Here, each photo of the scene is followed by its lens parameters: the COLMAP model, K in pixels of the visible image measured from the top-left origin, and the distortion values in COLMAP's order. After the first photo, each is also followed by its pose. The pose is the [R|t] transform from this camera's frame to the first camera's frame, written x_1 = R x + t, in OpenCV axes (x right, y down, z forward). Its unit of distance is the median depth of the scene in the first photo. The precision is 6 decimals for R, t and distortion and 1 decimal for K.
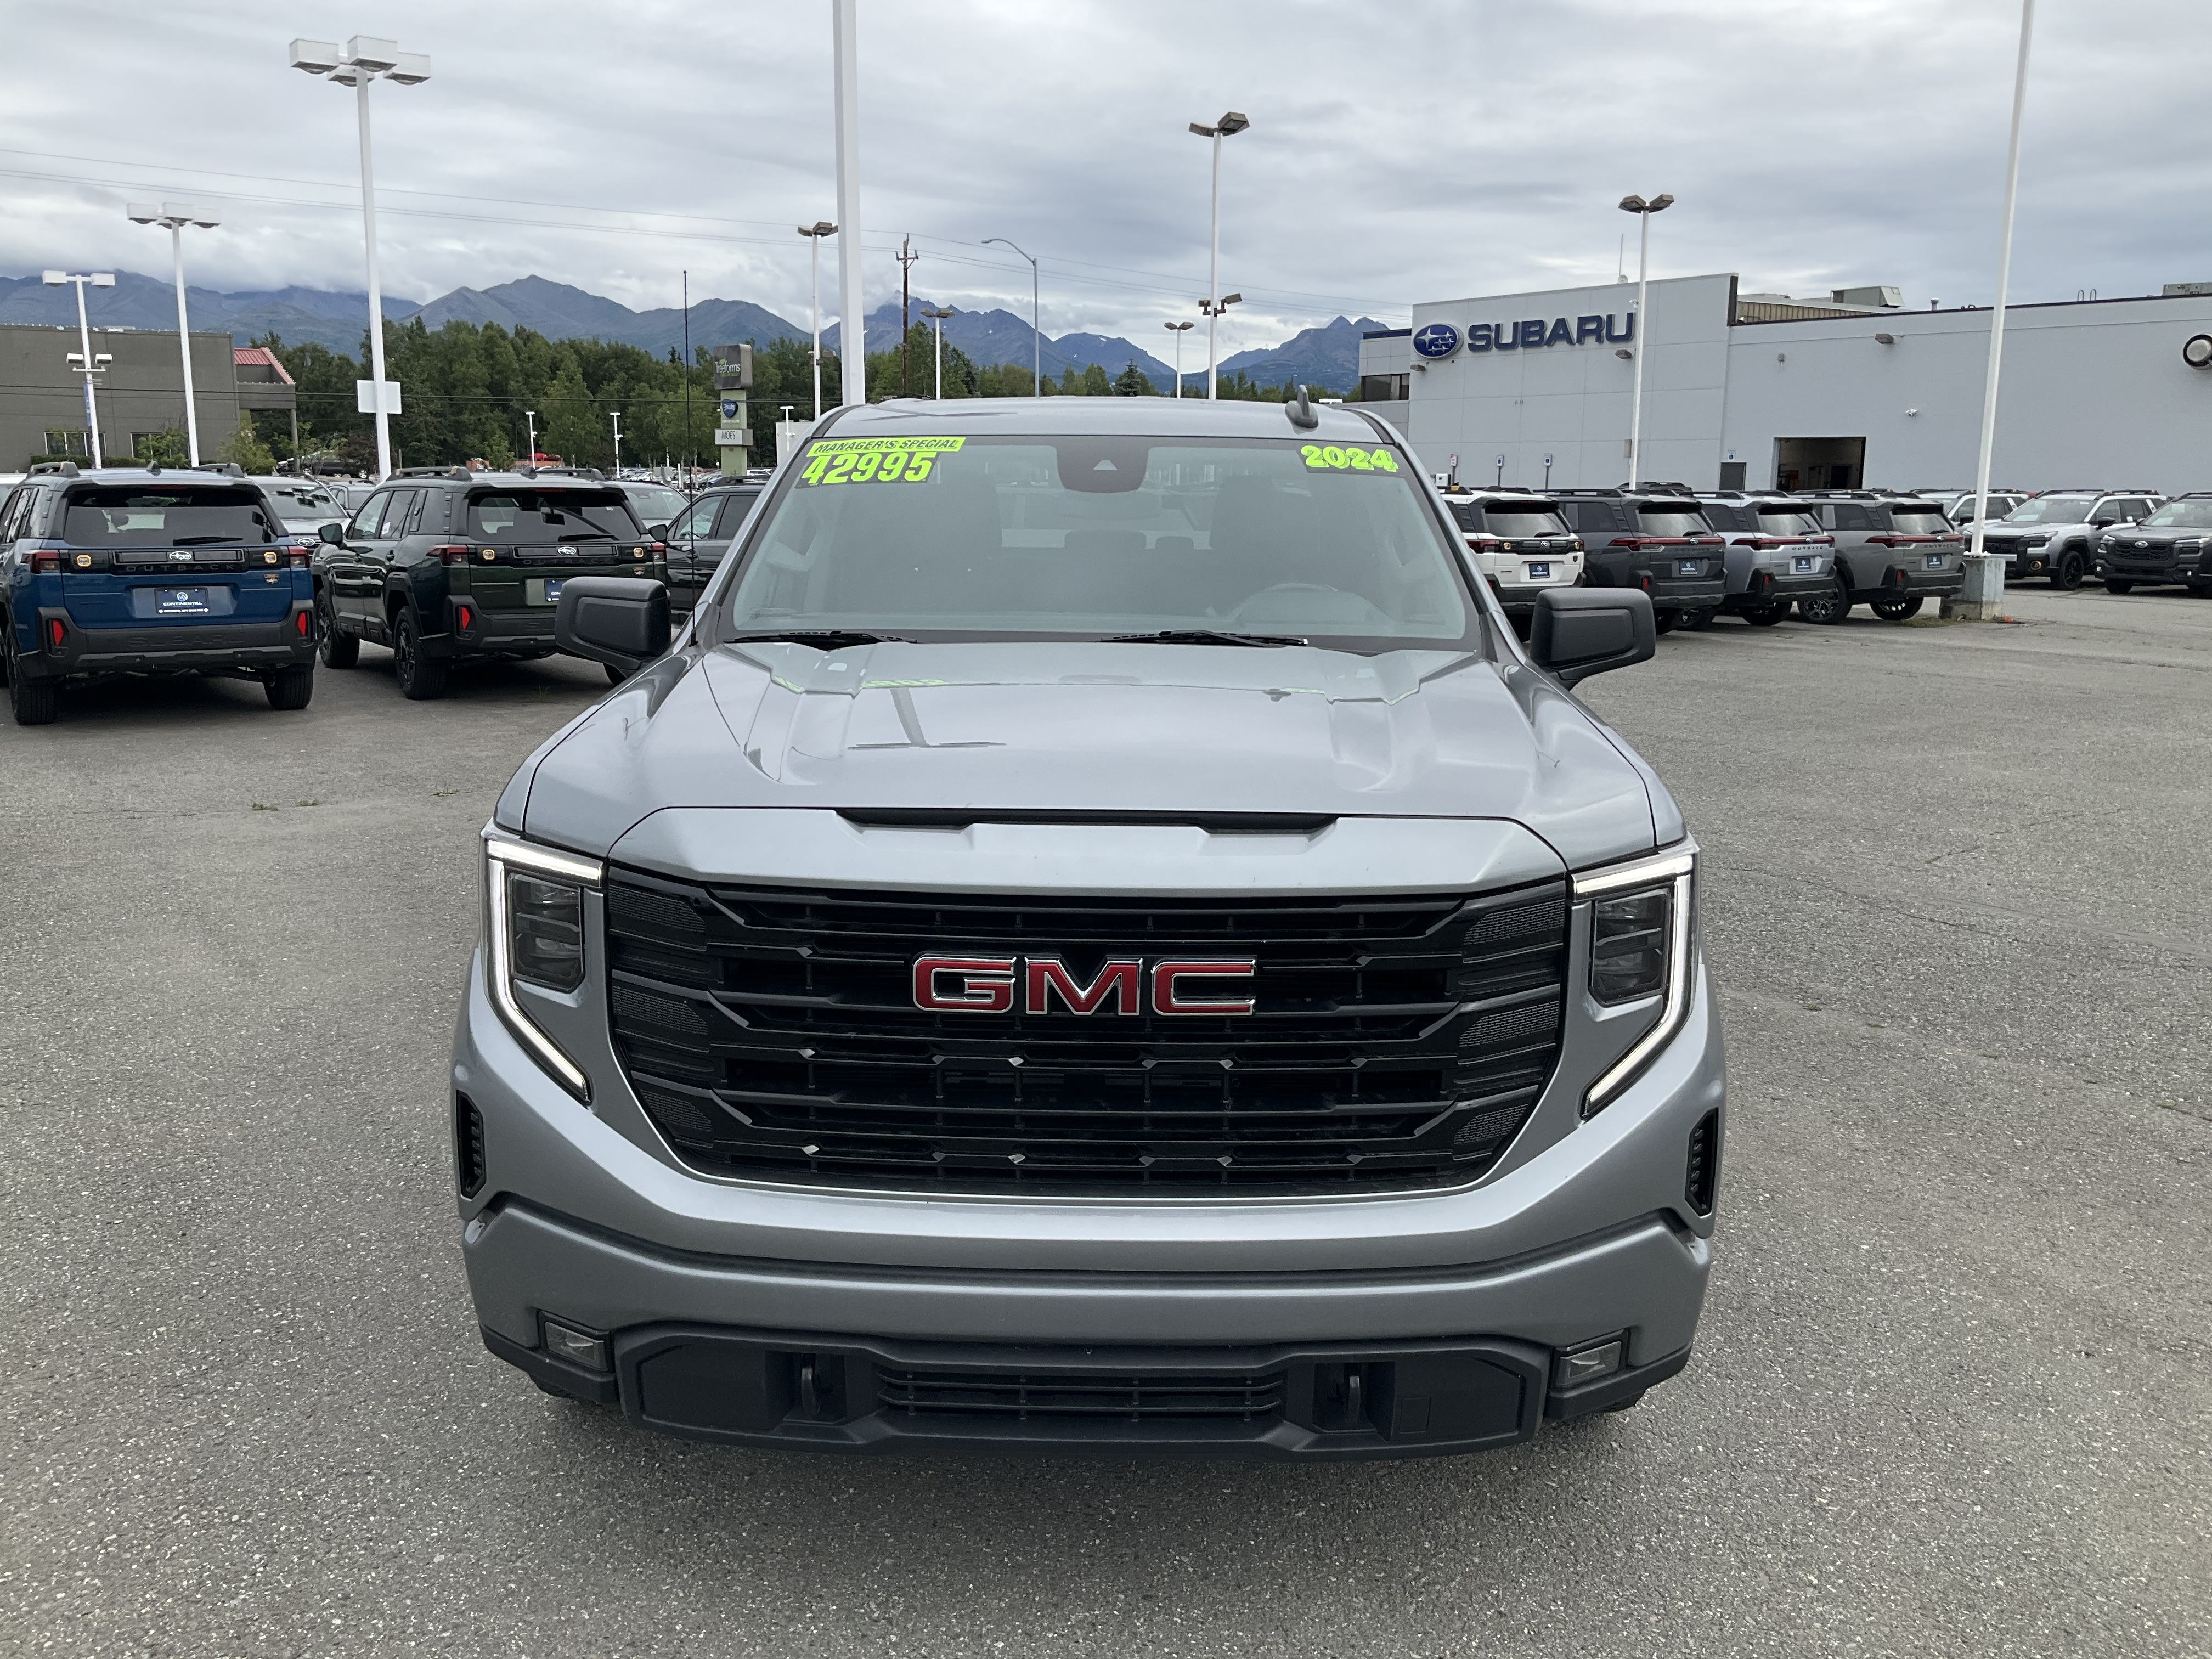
lens RADIAL K [[1823.2, 0, 1098.6], [0, 1823.2, 820.7], [0, 0, 1]] dist [0.001943, -0.009076]
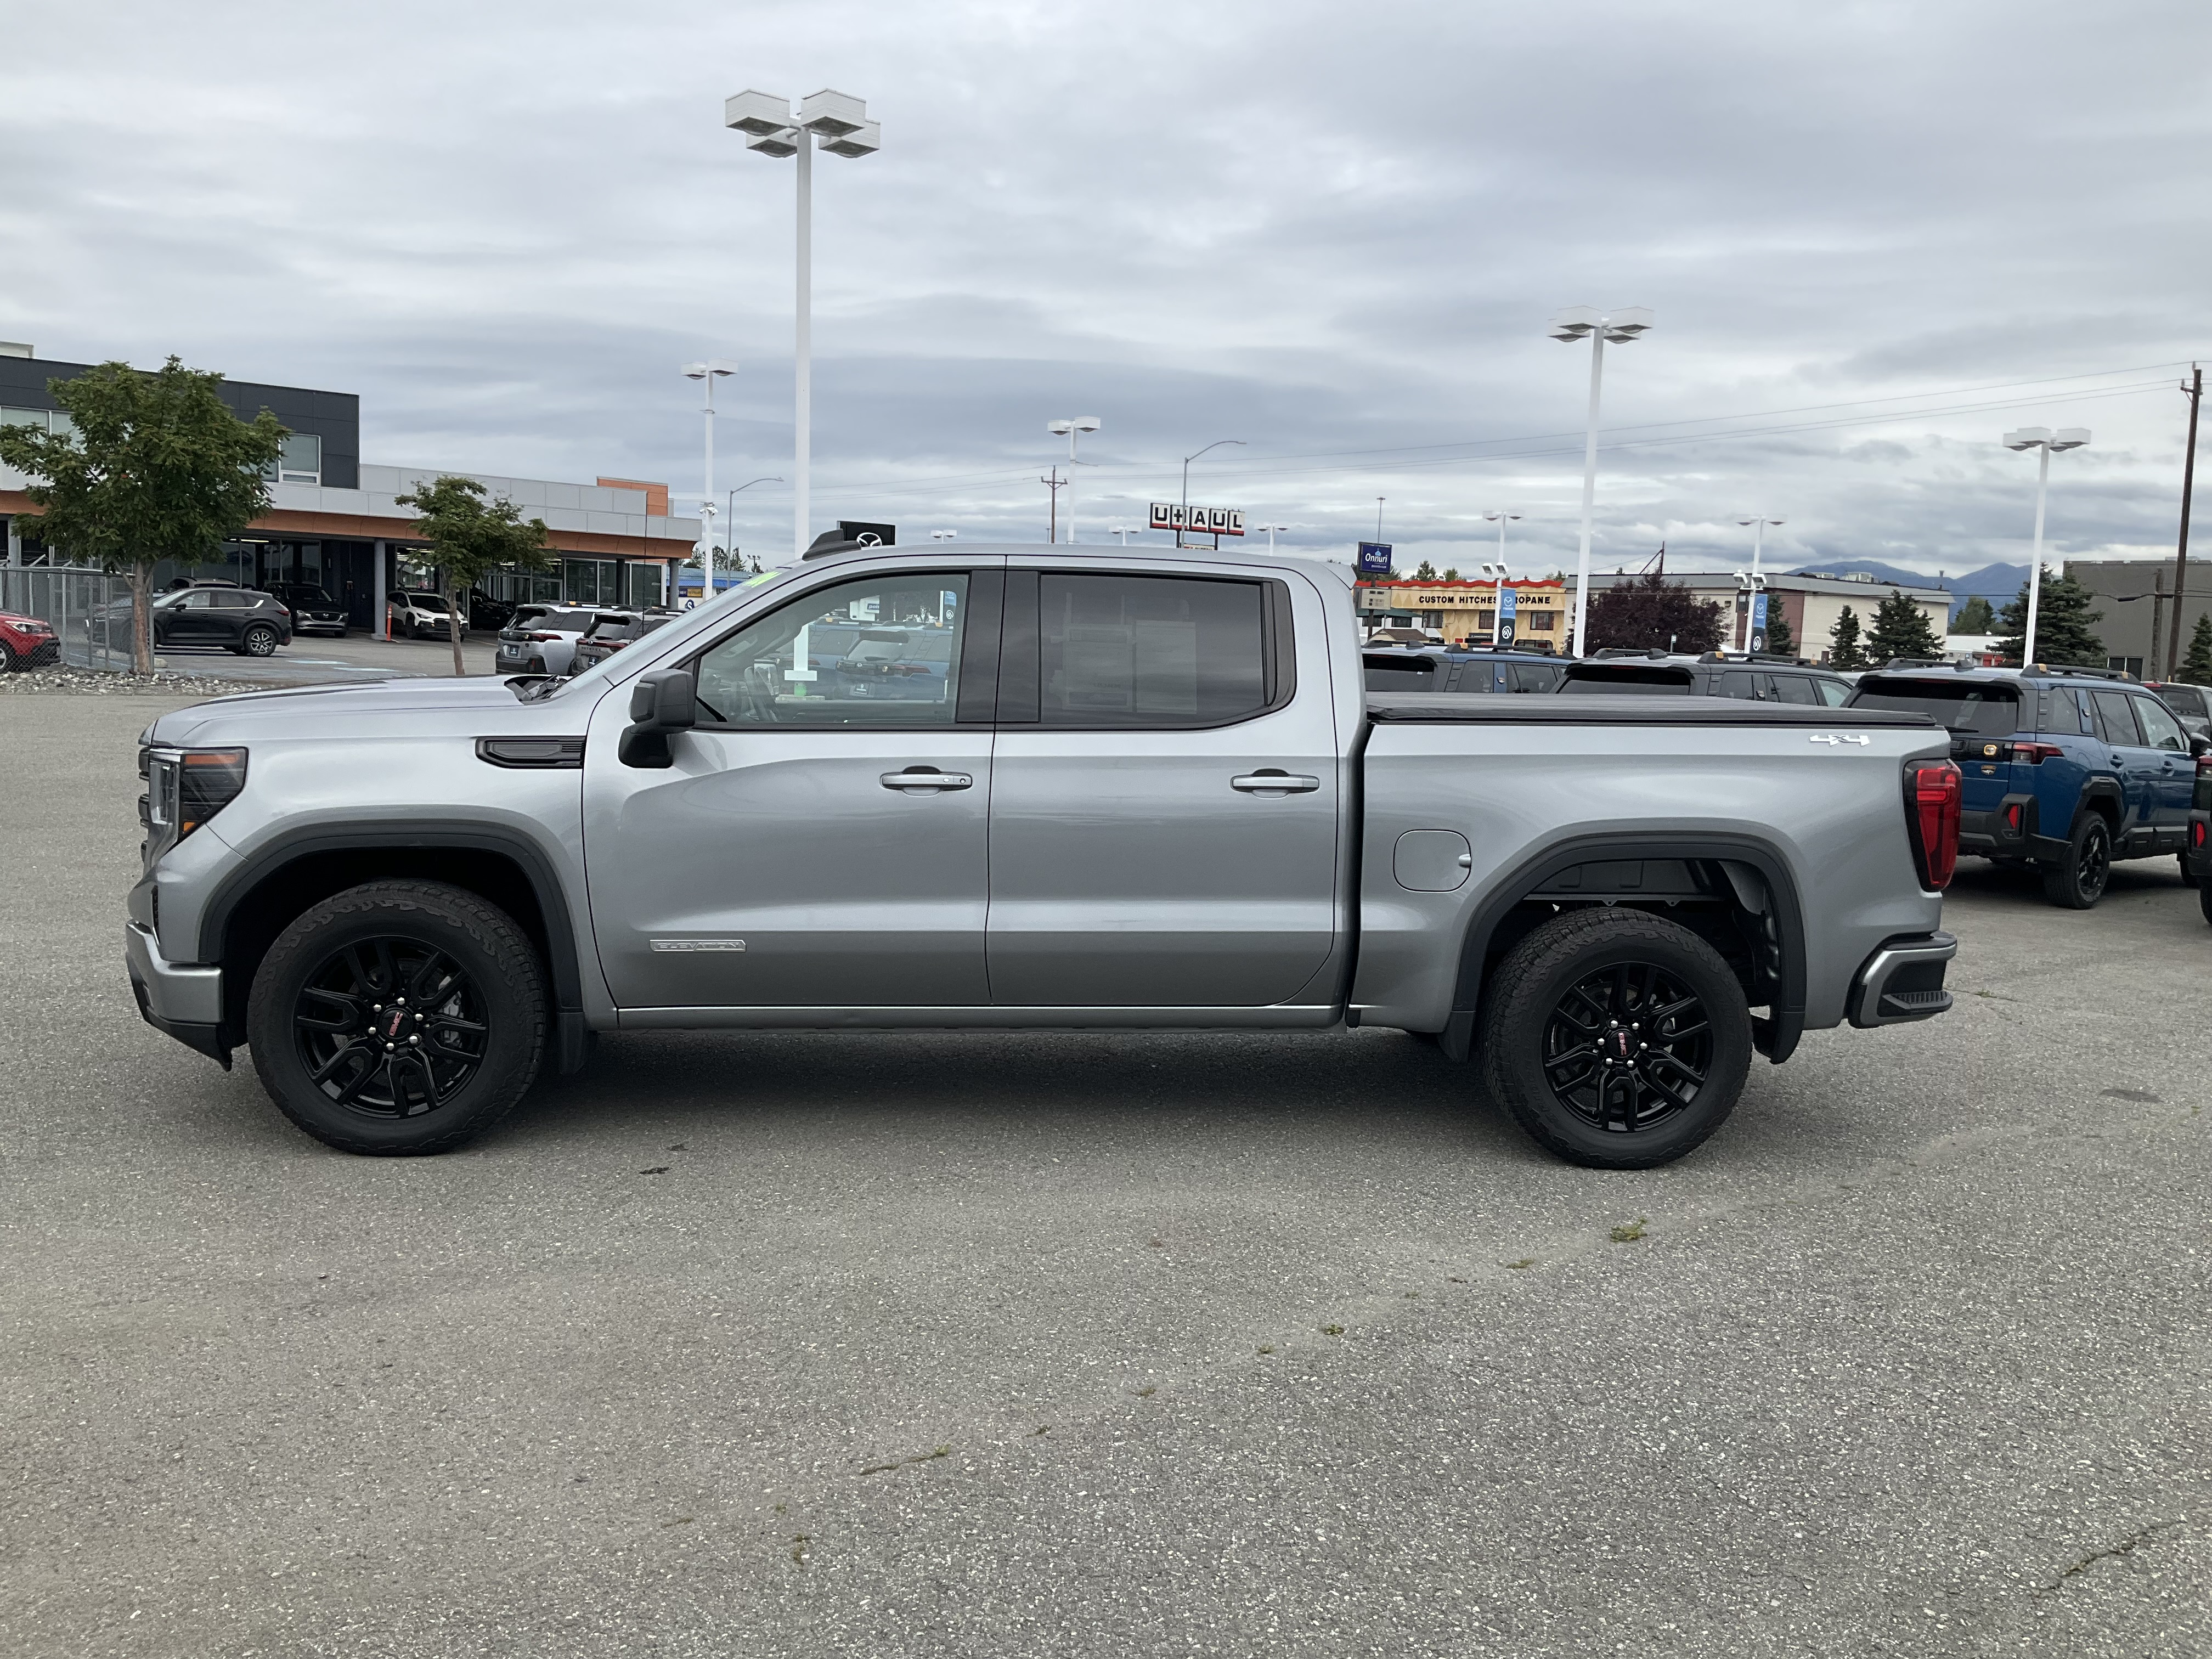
lens RADIAL K [[1823.2, 0, 1098.4], [0, 1823.2, 822.7], [0, 0, 1]] dist [0.001943, -0.009076]
pose [[0.119733, 0.098064, -0.987951, 1.148455], [-0.231934, 0.970337, 0.068207, -0.126566], [0.965334, 0.220973, 0.138926, 0.826335]]
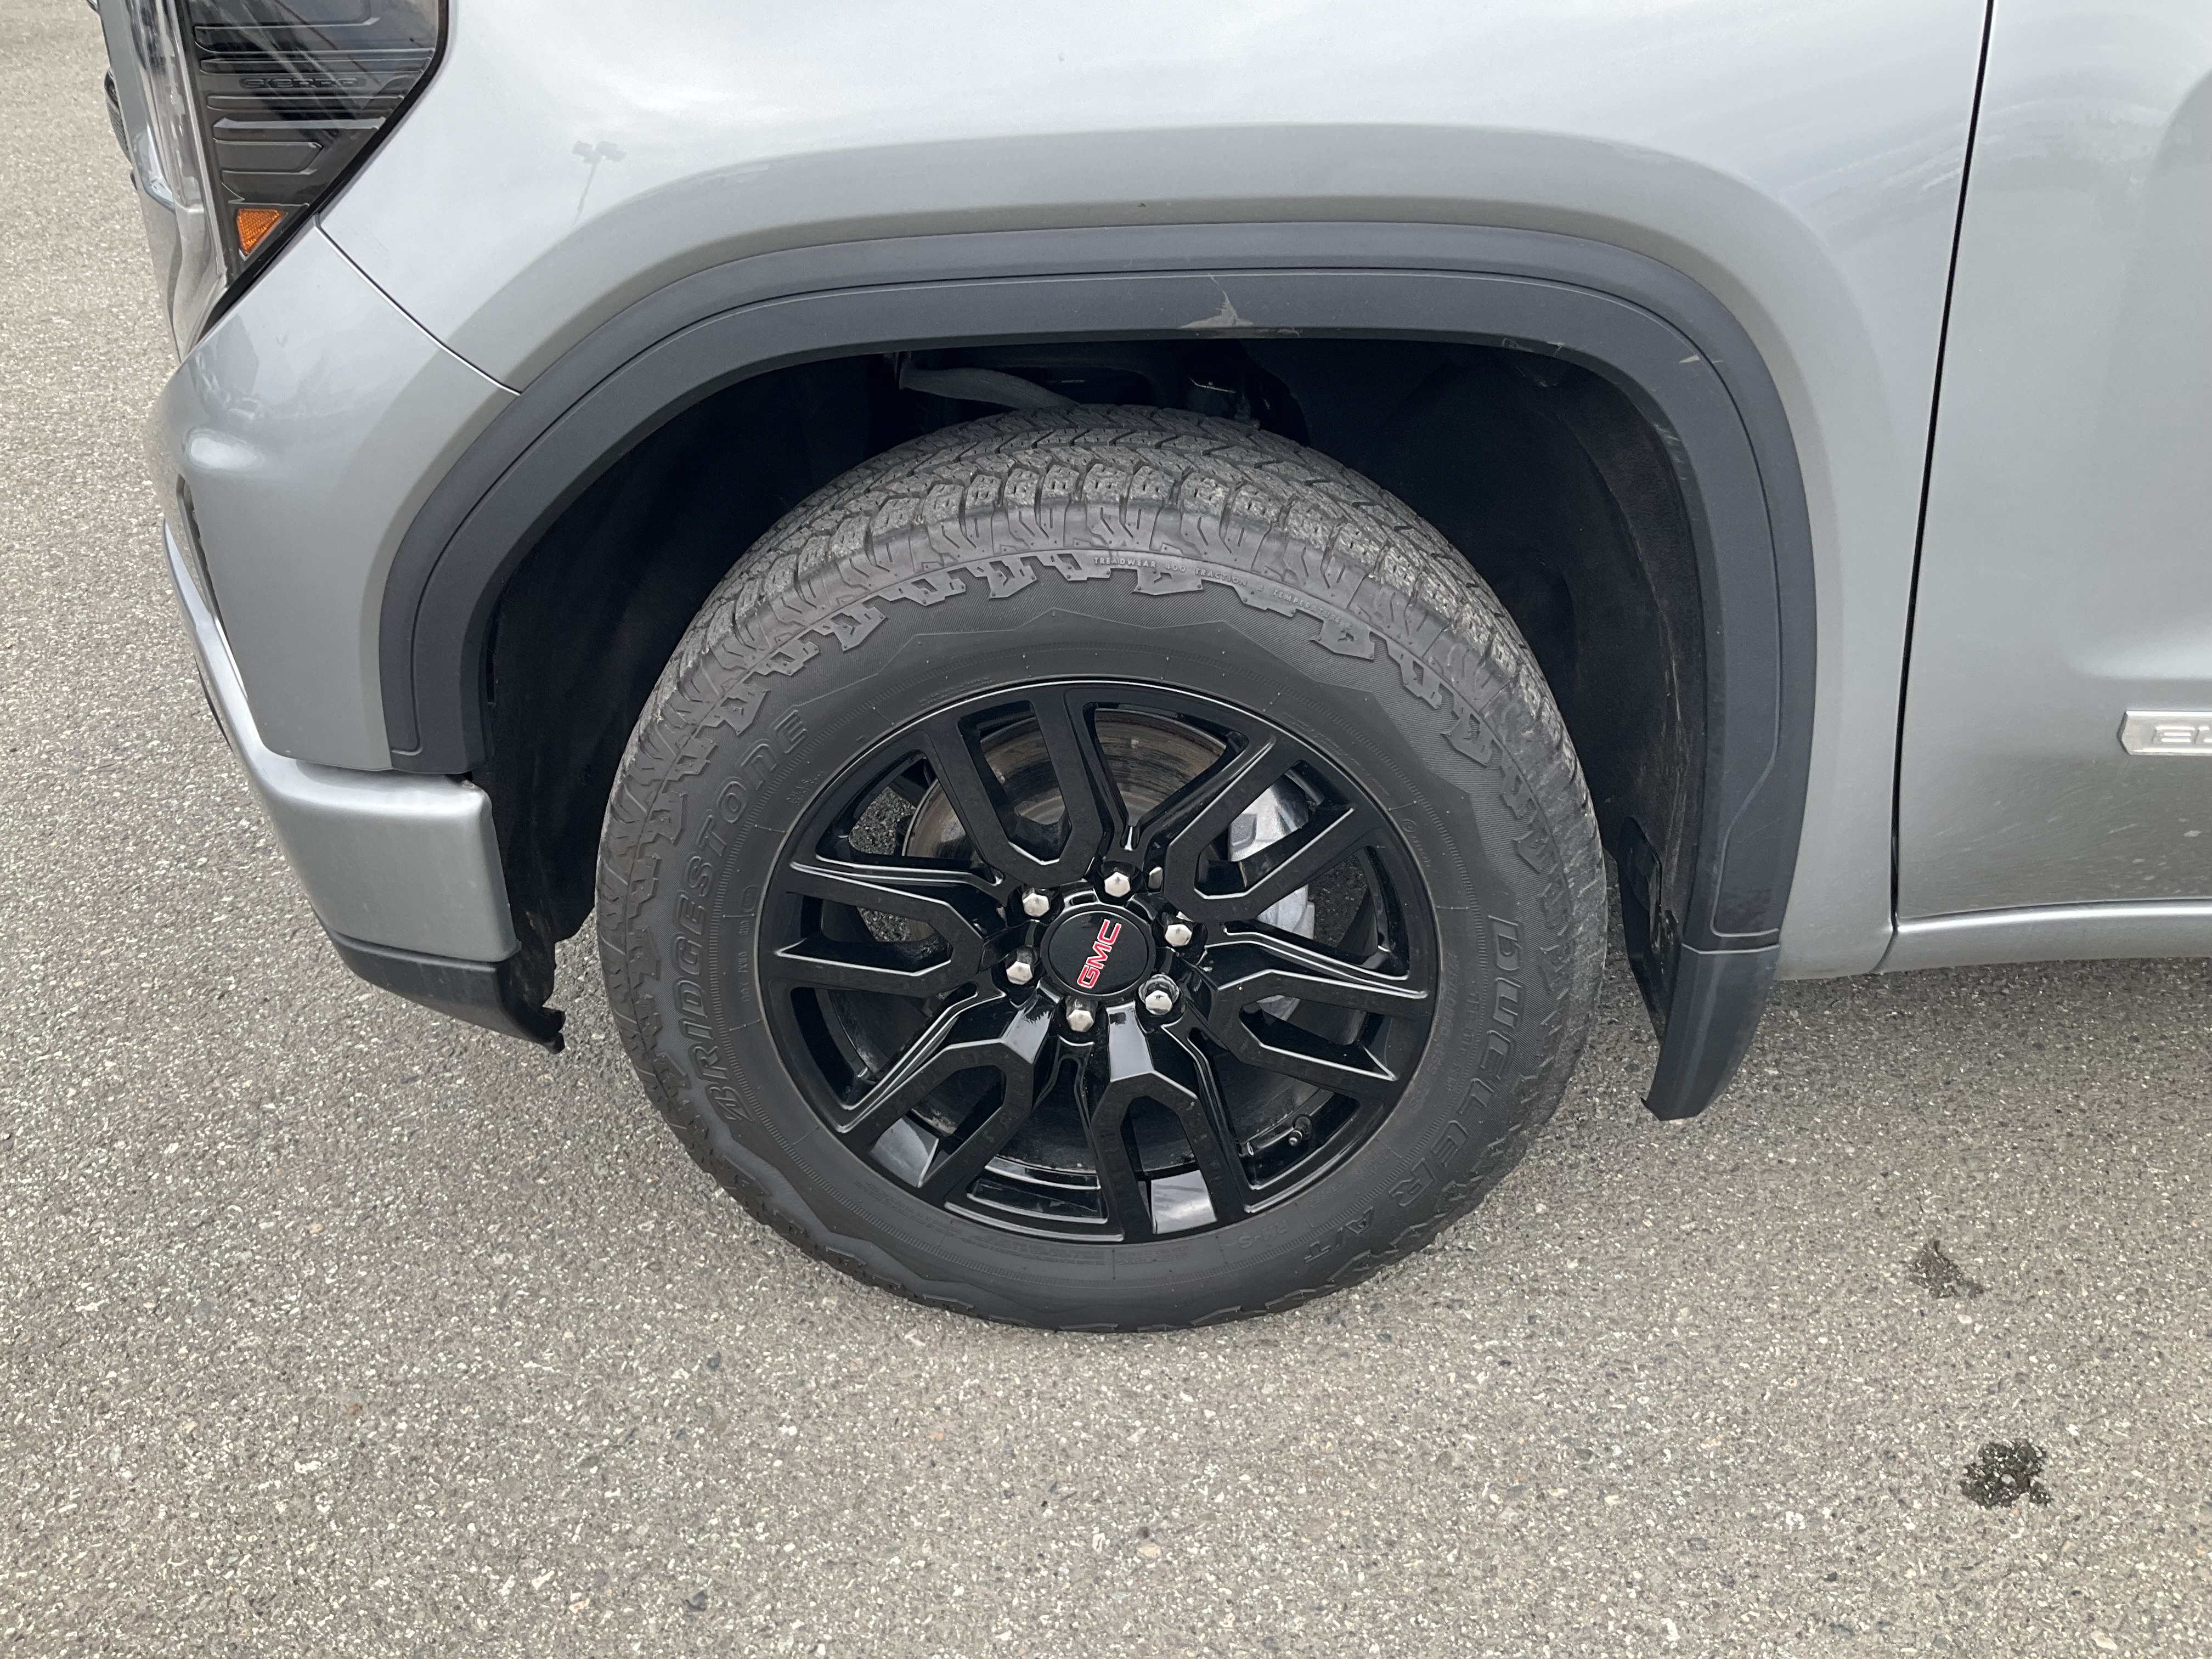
lens RADIAL K [[1823.2, 0, 1116.5], [0, 1823.2, 835.4], [0, 0, 1]] dist [0.001943, -0.009076]
pose [[-0.009347, 0.504486, -0.863369, 0.392524], [-0.213041, 0.842580, 0.494645, -0.022006], [0.976999, 0.188556, 0.099601, 0.598701]]
